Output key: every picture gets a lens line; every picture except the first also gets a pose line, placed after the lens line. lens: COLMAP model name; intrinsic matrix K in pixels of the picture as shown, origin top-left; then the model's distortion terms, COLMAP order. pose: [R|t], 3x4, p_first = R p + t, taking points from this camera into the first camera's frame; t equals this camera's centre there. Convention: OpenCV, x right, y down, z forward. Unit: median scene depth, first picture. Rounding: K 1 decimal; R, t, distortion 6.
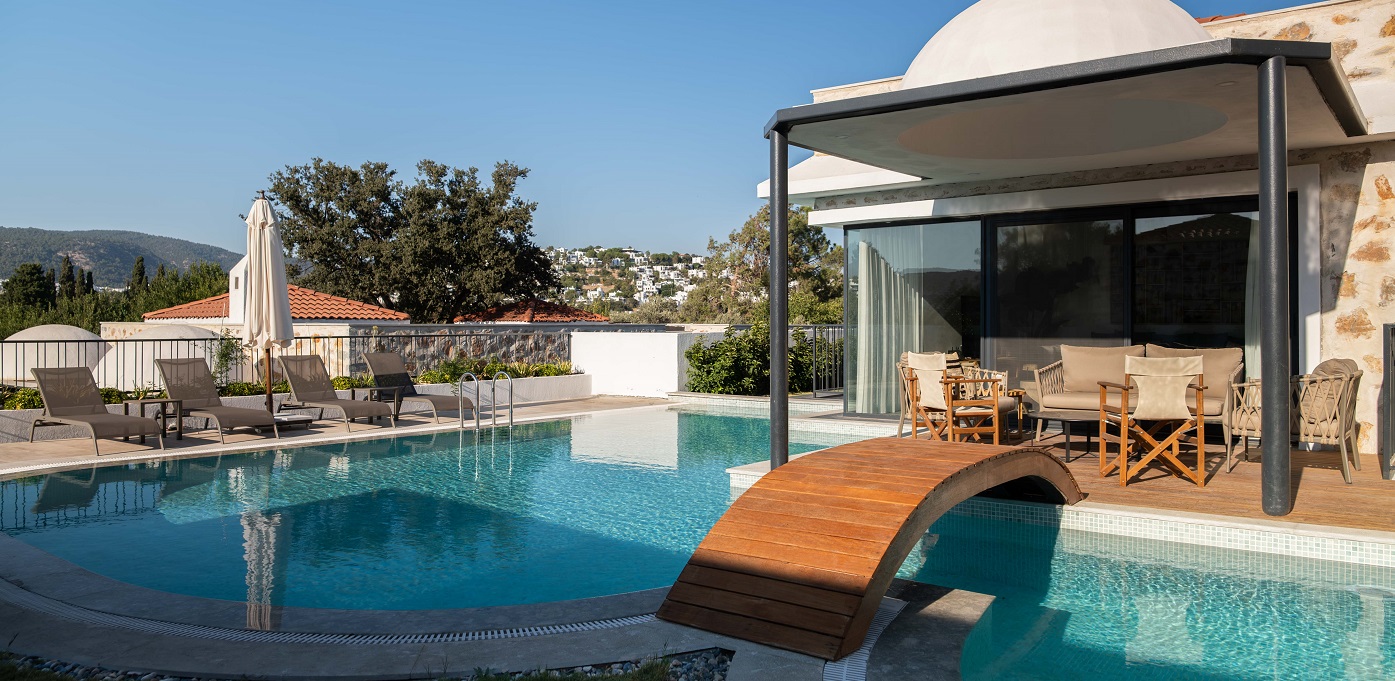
lens RADIAL K [[994.3, 0, 700.7], [0, 994.3, 314.1], [0, 0, 1]] dist [-0.005264, -0.001403]
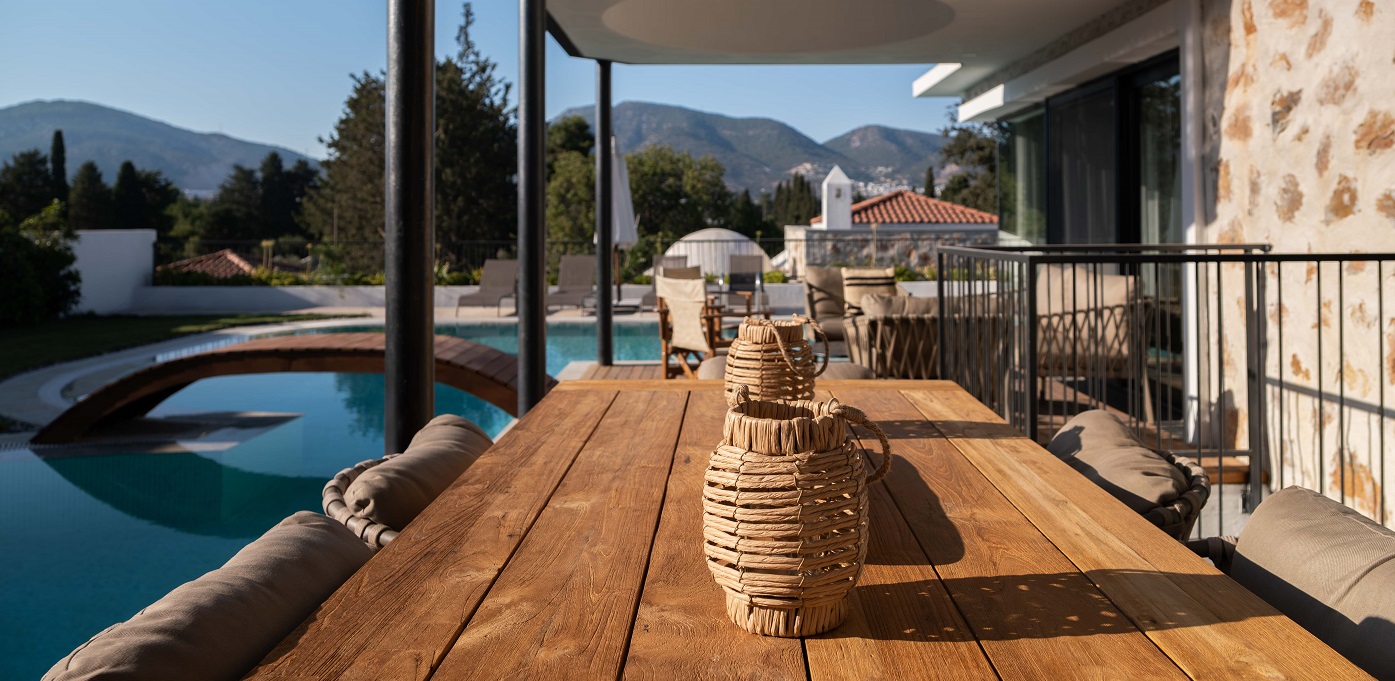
lens RADIAL K [[1011.4, 0, 743.4], [0, 1011.4, 208.5], [0, 0, 1]] dist [0.000196, 0.000508]
pose [[0.629790, -0.012438, -0.776666, 0.864266], [0.010172, 0.999918, -0.007764, -0.009304], [0.776699, -0.003011, 0.629865, 0.344655]]
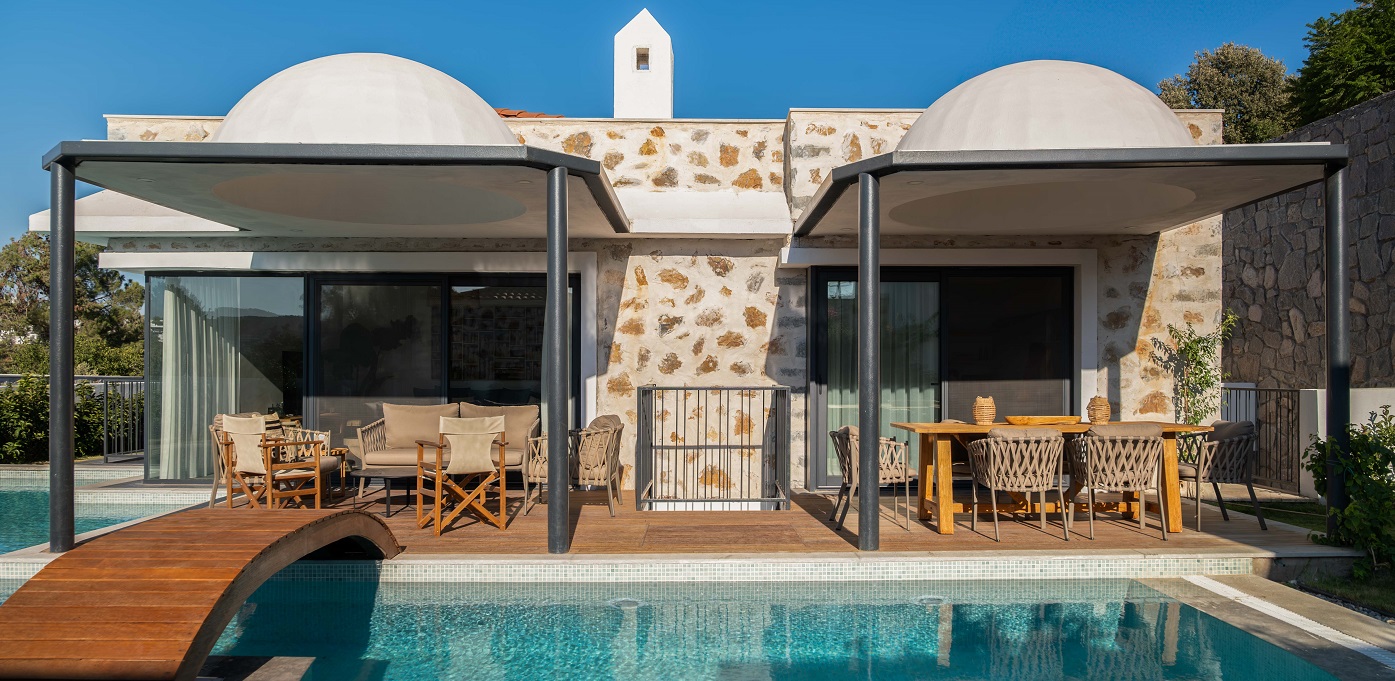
lens RADIAL K [[992.2, 0, 726.4], [0, 992.2, 375.4], [0, 0, 1]] dist [-0.027311, 0.006722]
pose [[0.778467, 0.001828, 0.627683, -0.007990], [-0.008446, 0.999936, 0.007564, -0.011182], [-0.627629, -0.011190, 0.778432, -0.034637]]
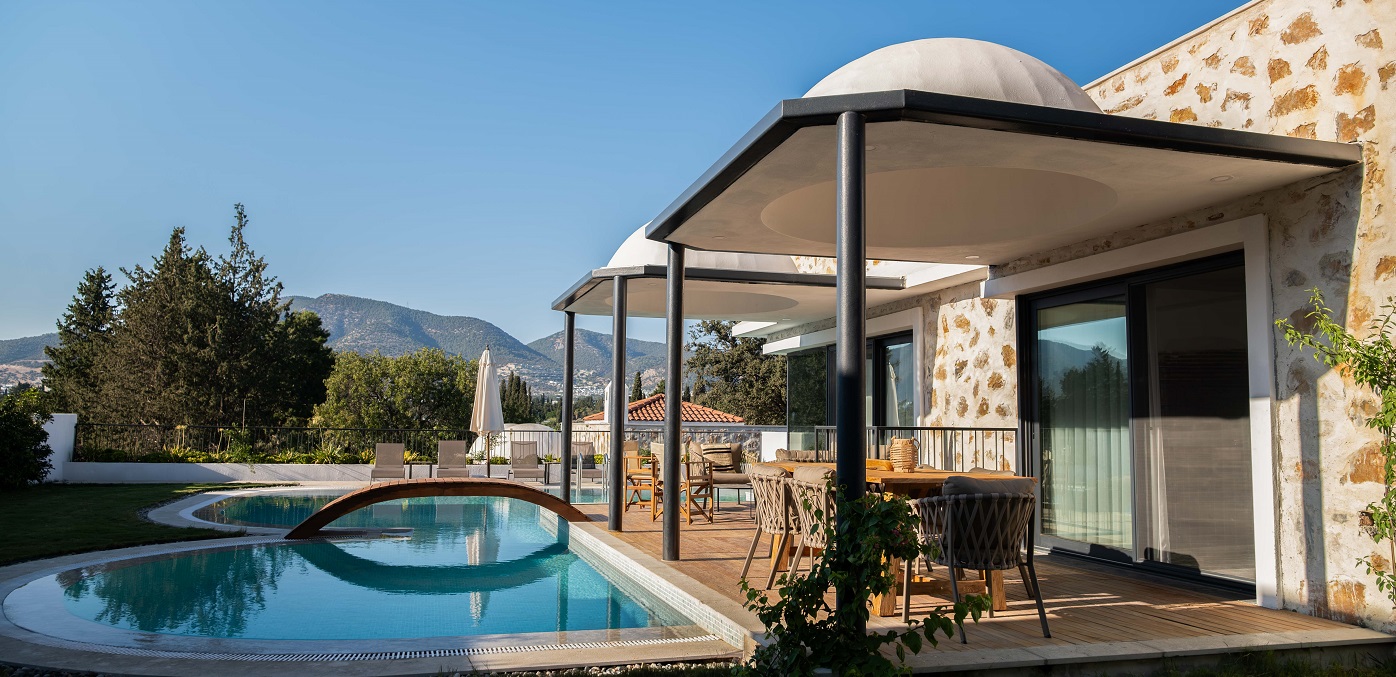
lens RADIAL K [[982.5, 0, 717.6], [0, 982.5, 338.9], [0, 0, 1]] dist [0.004108, -0.000316]
pose [[0.817641, -0.038253, -0.574456, 1.063335], [-0.009116, 0.996805, -0.079352, -0.001296], [0.575656, 0.070118, 0.814680, -0.207550]]
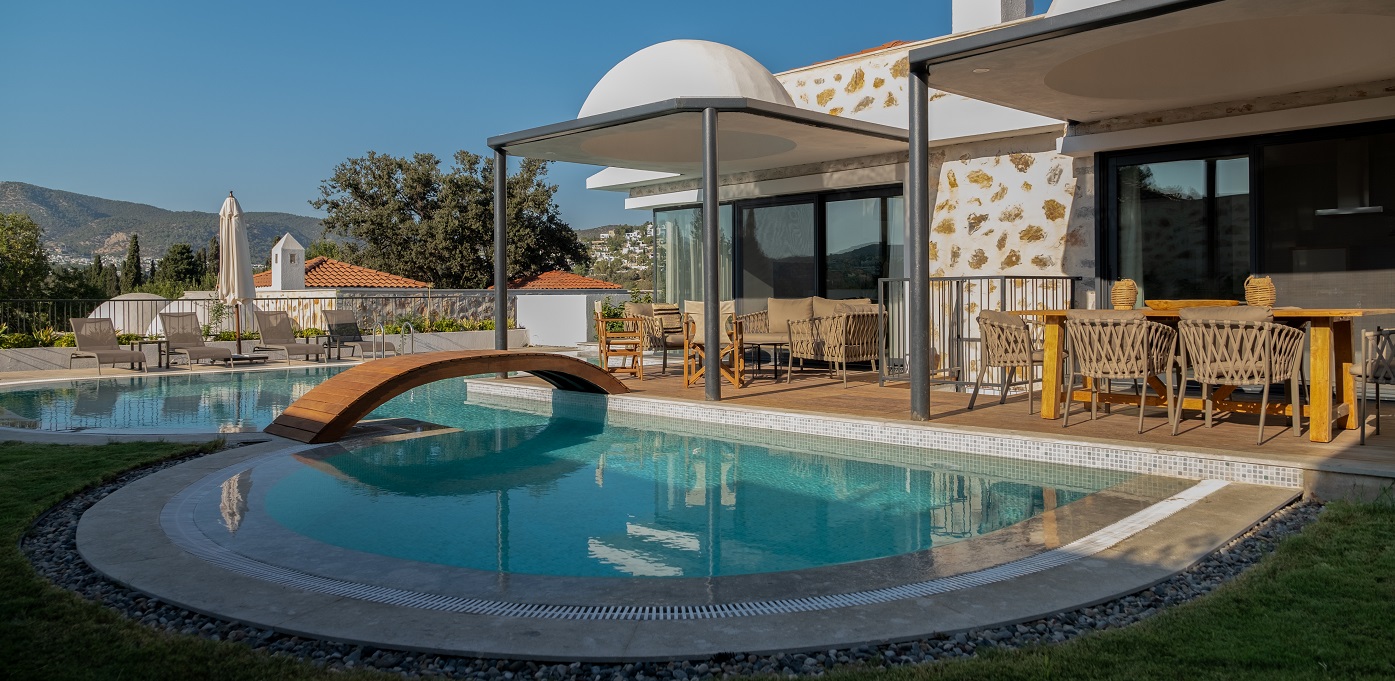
lens RADIAL K [[986.1, 0, 697.5], [0, 986.1, 294.9], [0, 0, 1]] dist [0.006843, 0.001163]
pose [[0.991198, -0.005314, -0.132283, 0.466863], [0.006609, 0.999934, 0.009346, 0.014148], [0.132225, -0.010138, 0.991168, -0.339448]]
